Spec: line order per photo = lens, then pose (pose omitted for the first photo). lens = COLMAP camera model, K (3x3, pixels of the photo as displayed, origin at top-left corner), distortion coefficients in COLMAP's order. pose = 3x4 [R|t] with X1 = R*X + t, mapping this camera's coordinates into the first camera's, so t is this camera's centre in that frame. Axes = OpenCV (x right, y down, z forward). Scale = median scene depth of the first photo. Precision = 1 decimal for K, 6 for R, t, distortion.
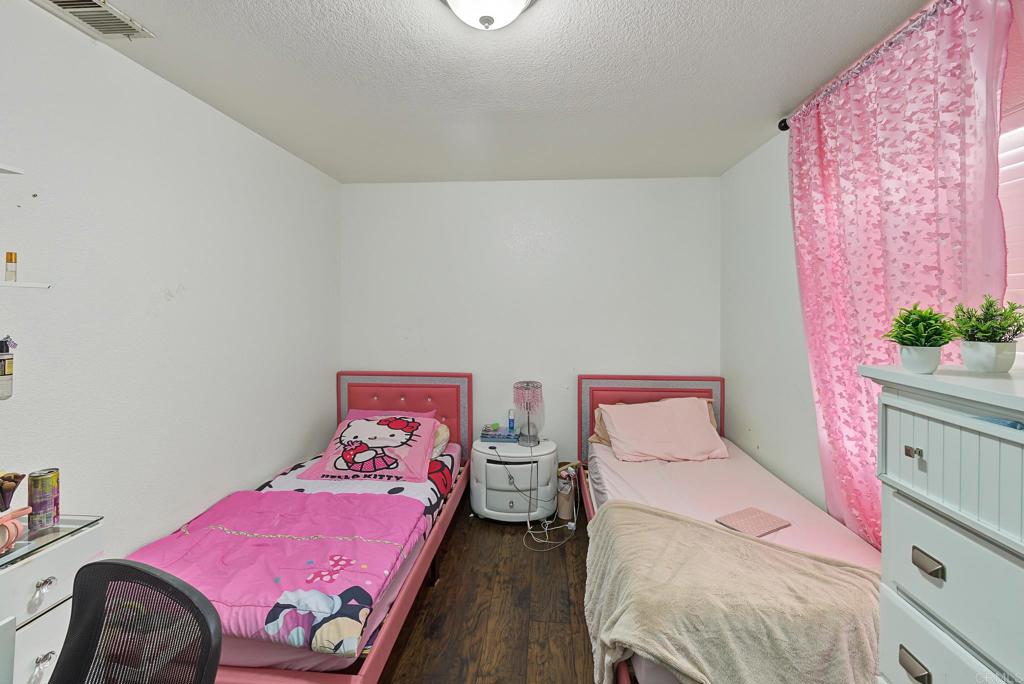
lens RADIAL K [[422.2, 0, 518.2], [0, 422.2, 305.5], [0, 0, 1]] dist [-0.007959, 0.001776]
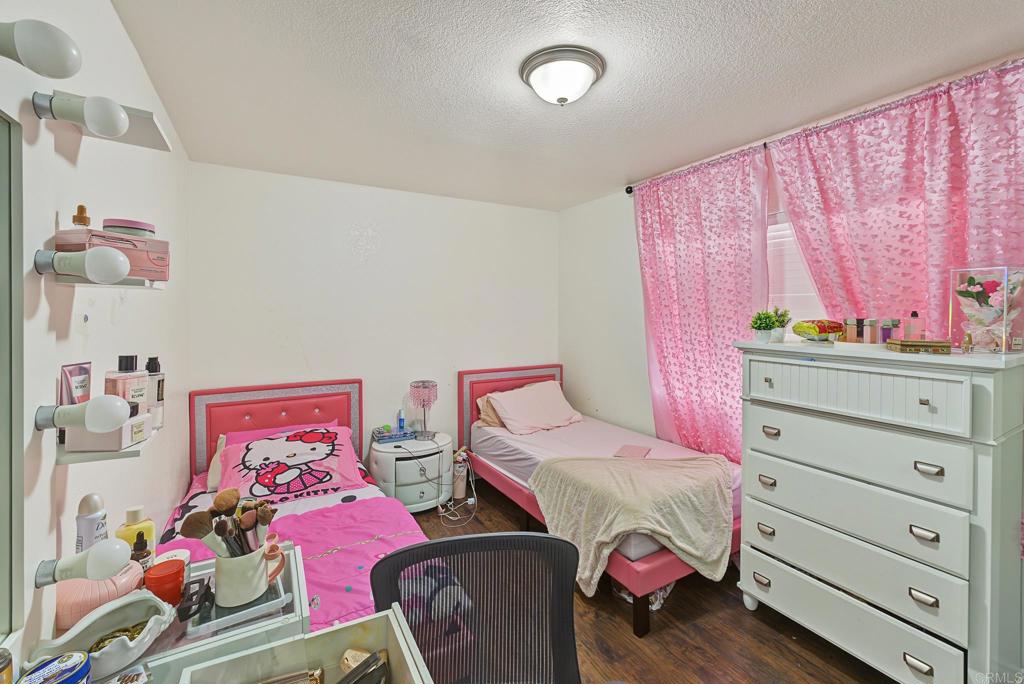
lens RADIAL K [[422.2, 0, 505.8], [0, 422.2, 310.0], [0, 0, 1]] dist [-0.007959, 0.001776]
pose [[0.836080, -0.001548, 0.548606, -0.468457], [0.000318, 0.999997, 0.002336, -0.003276], [-0.548608, -0.001779, 0.836078, -0.018235]]
